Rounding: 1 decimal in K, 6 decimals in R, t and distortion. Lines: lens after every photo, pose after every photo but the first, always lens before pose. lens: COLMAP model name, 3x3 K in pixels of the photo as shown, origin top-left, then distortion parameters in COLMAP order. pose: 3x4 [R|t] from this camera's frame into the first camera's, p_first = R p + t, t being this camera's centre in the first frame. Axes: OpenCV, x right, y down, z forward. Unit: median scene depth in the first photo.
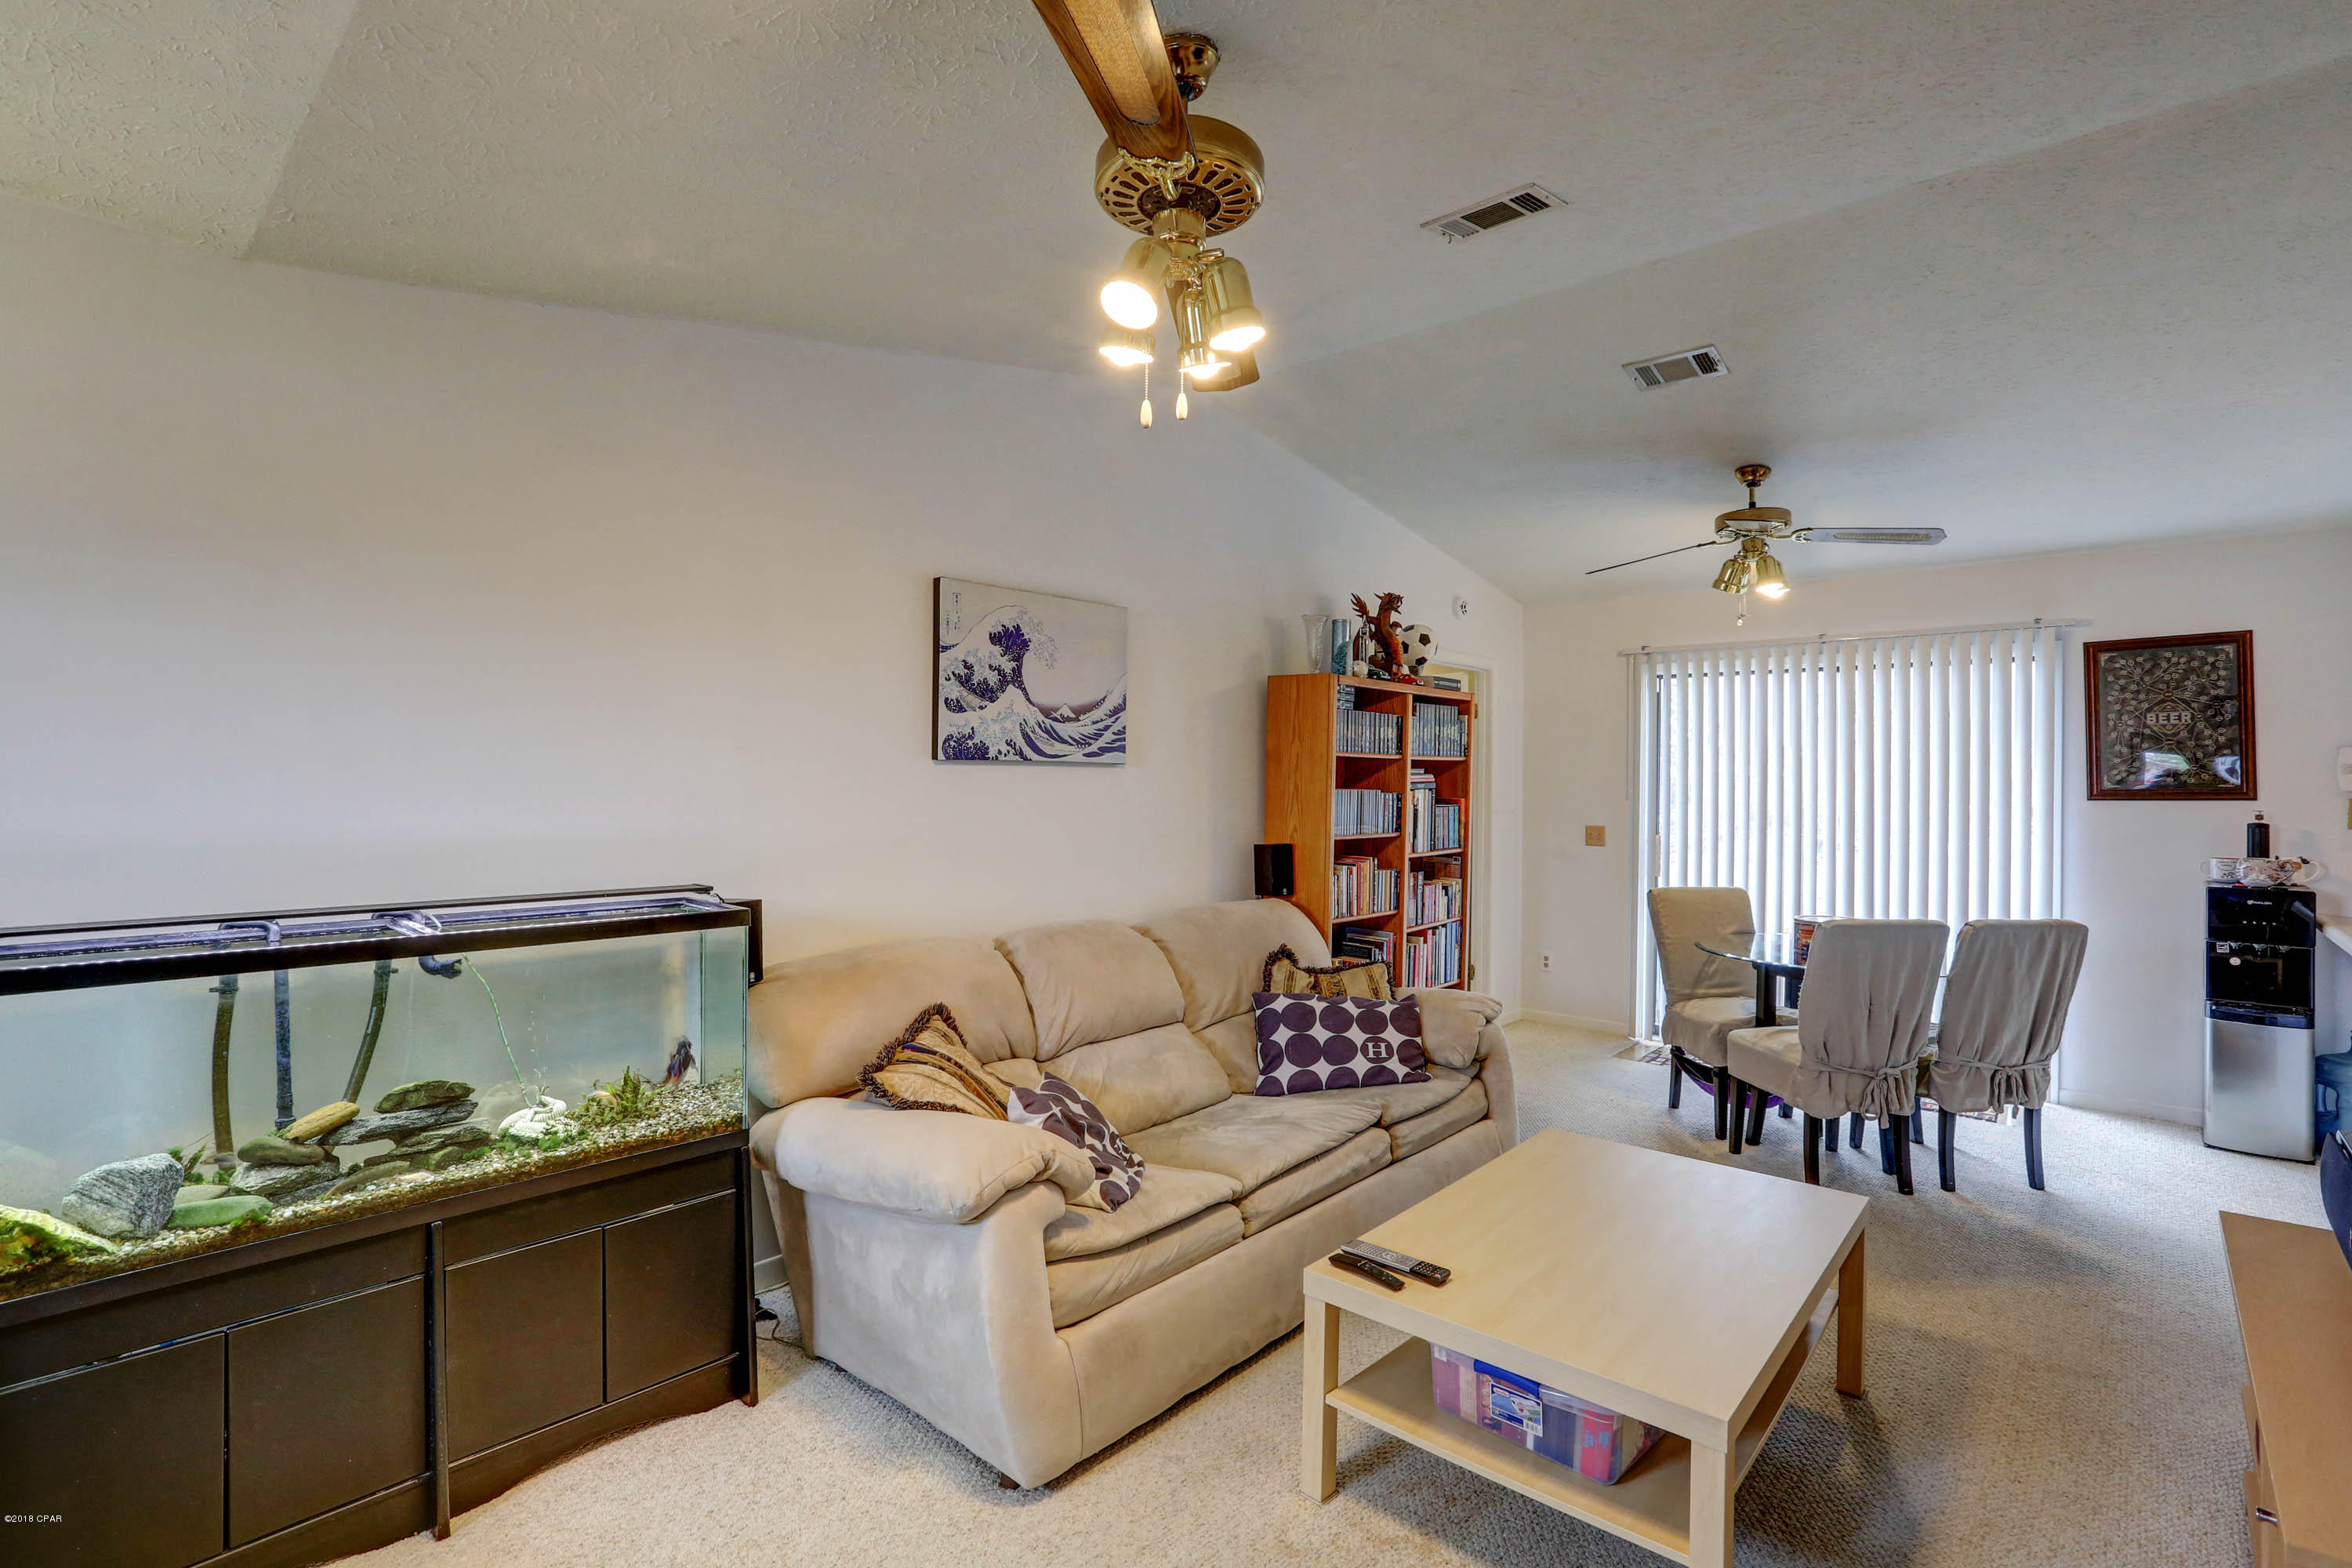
lens RADIAL K [[1074.9, 0, 1176.5], [0, 1074.9, 784.9], [0, 0, 1]] dist [-0.025796, 0.000087]
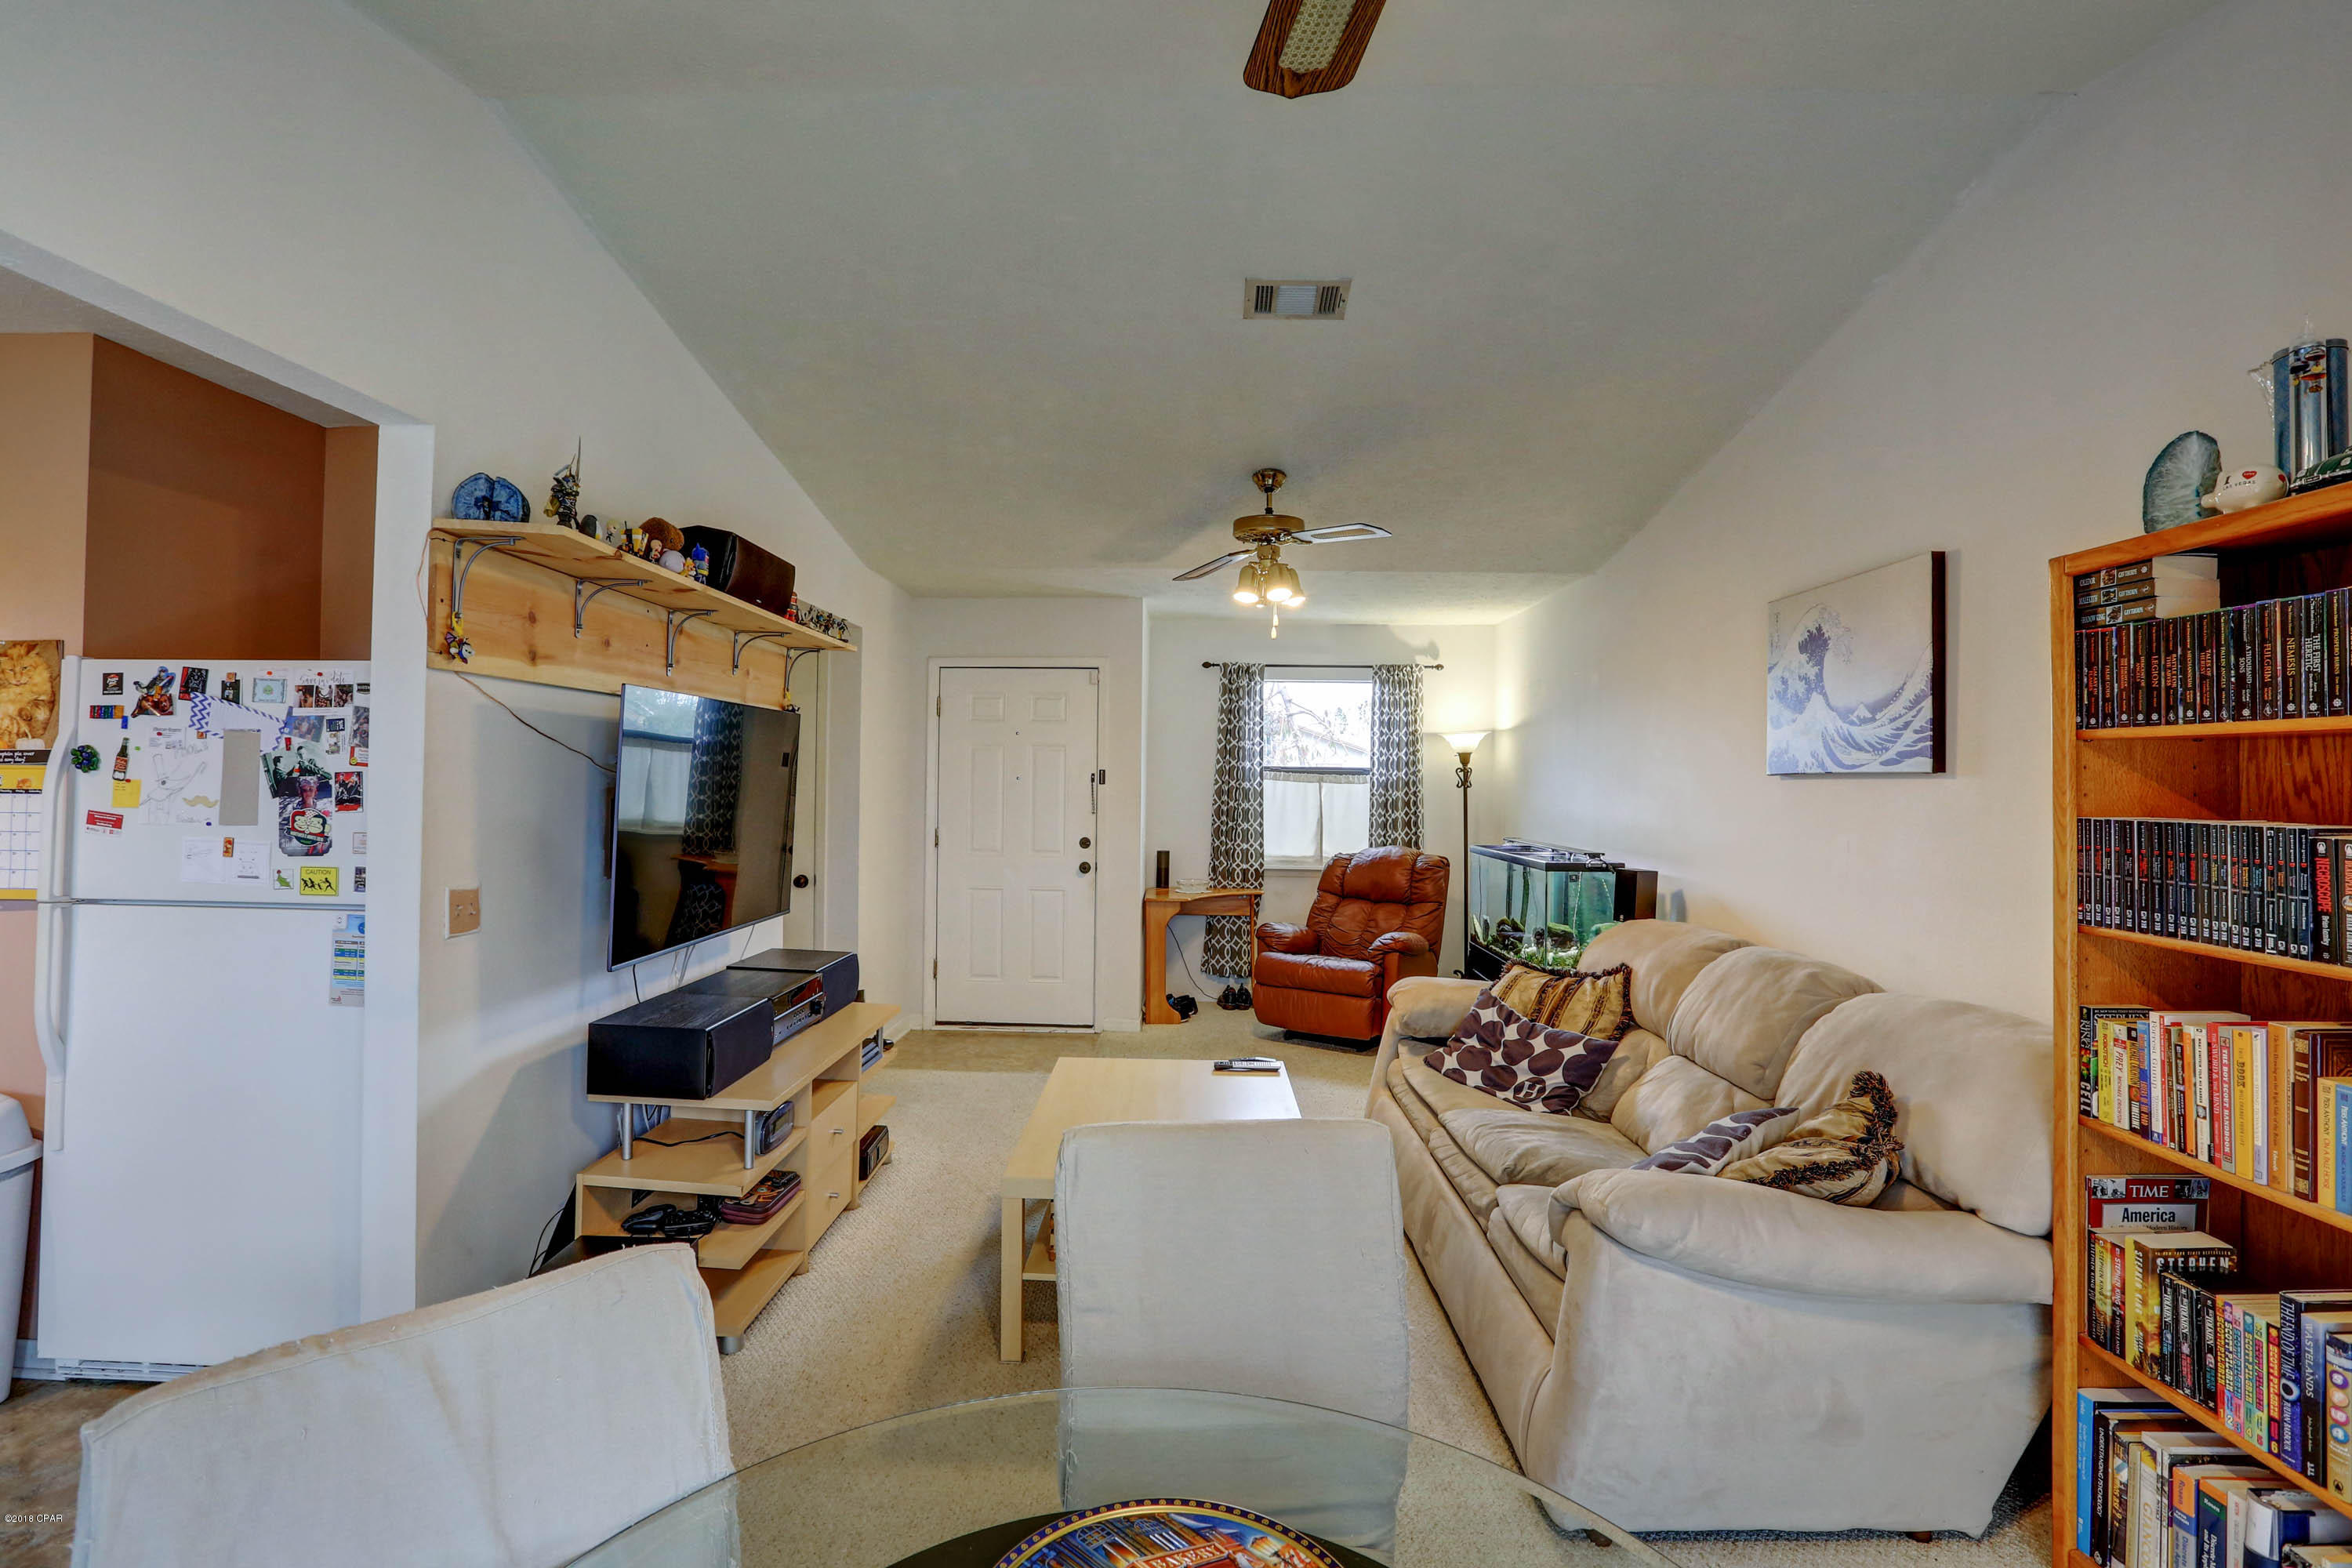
lens RADIAL K [[1074.9, 0, 1175.5], [0, 1074.9, 775.5], [0, 0, 1]] dist [-0.025796, 0.000087]
pose [[-0.758040, -0.012697, -0.652085, 0.831231], [-0.010098, 0.999919, -0.007731, -0.008378], [0.652130, 0.000724, -0.758106, 1.293185]]
